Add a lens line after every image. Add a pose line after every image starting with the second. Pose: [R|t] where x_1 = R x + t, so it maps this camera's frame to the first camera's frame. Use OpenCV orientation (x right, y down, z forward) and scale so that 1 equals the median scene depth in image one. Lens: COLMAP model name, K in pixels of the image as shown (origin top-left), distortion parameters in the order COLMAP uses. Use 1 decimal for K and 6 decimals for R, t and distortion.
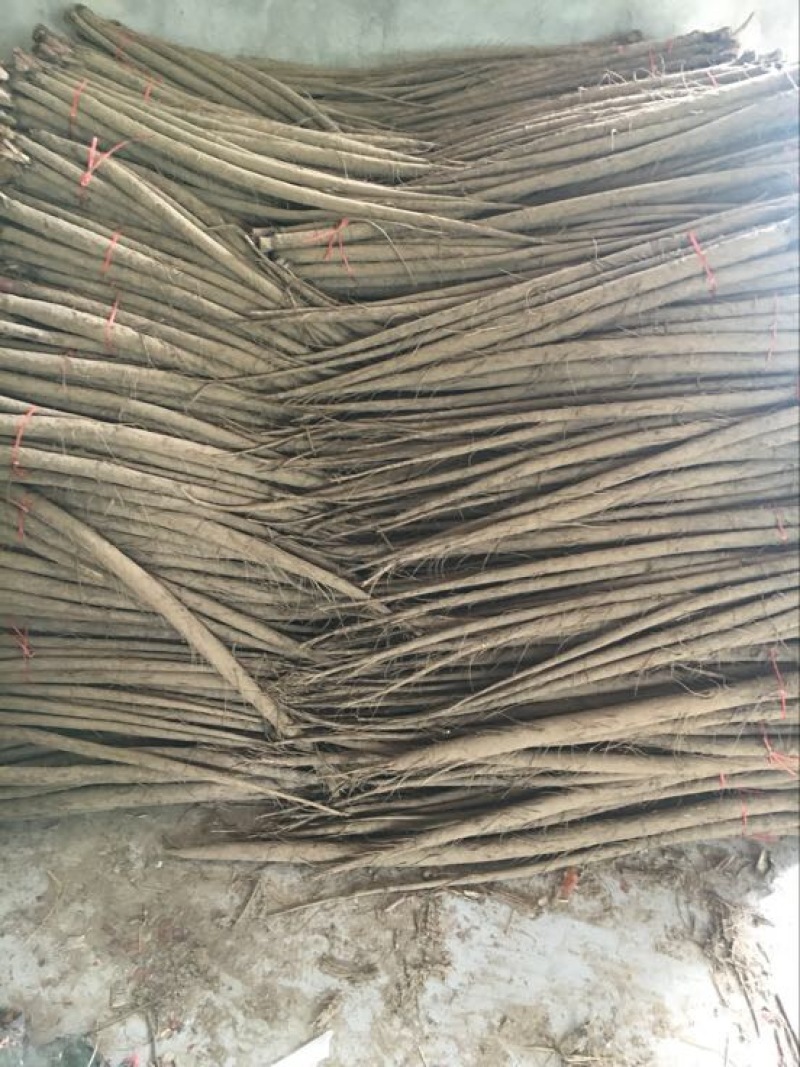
lens RADIAL K [[897.4, 0, 400.0], [0, 897.4, 533.5], [0, 0, 1]] dist [0.065818, -0.113704]
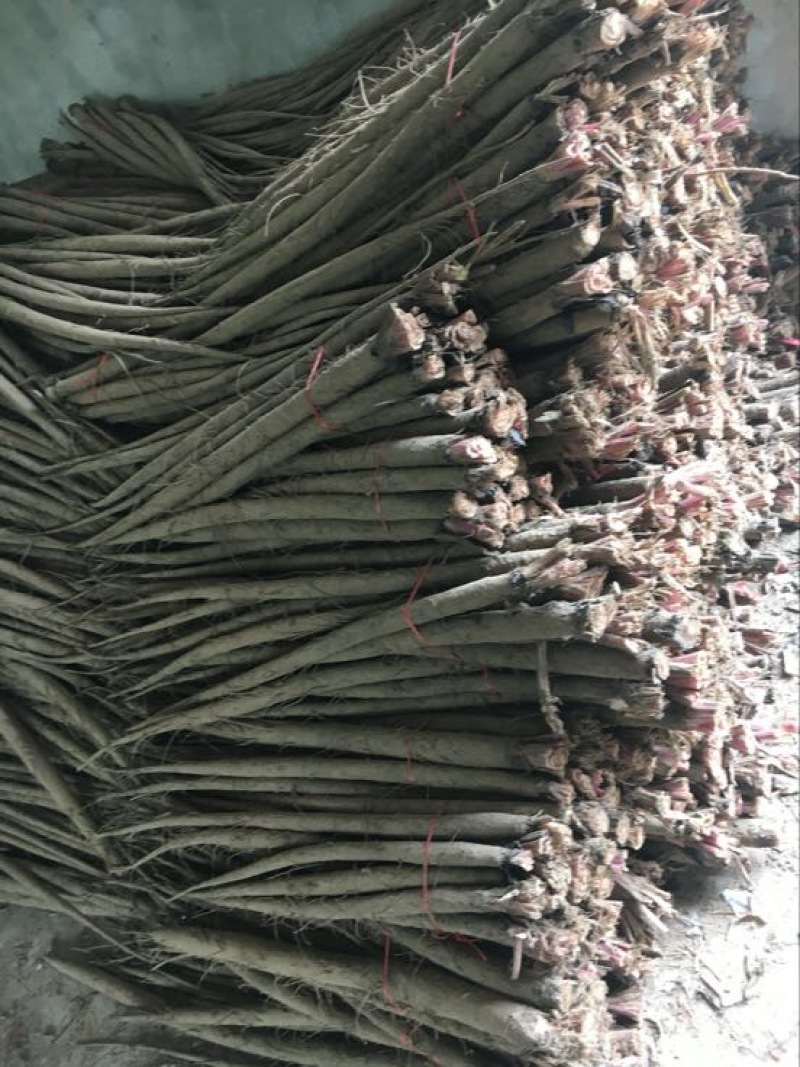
lens RADIAL K [[897.4, 0, 400.0], [0, 897.4, 533.5], [0, 0, 1]] dist [0.065818, -0.113704]
pose [[0.822109, -0.032743, -0.568388, 0.781709], [0.123496, 0.984831, 0.121891, -0.262465], [0.555775, -0.170402, 0.813682, 0.407017]]
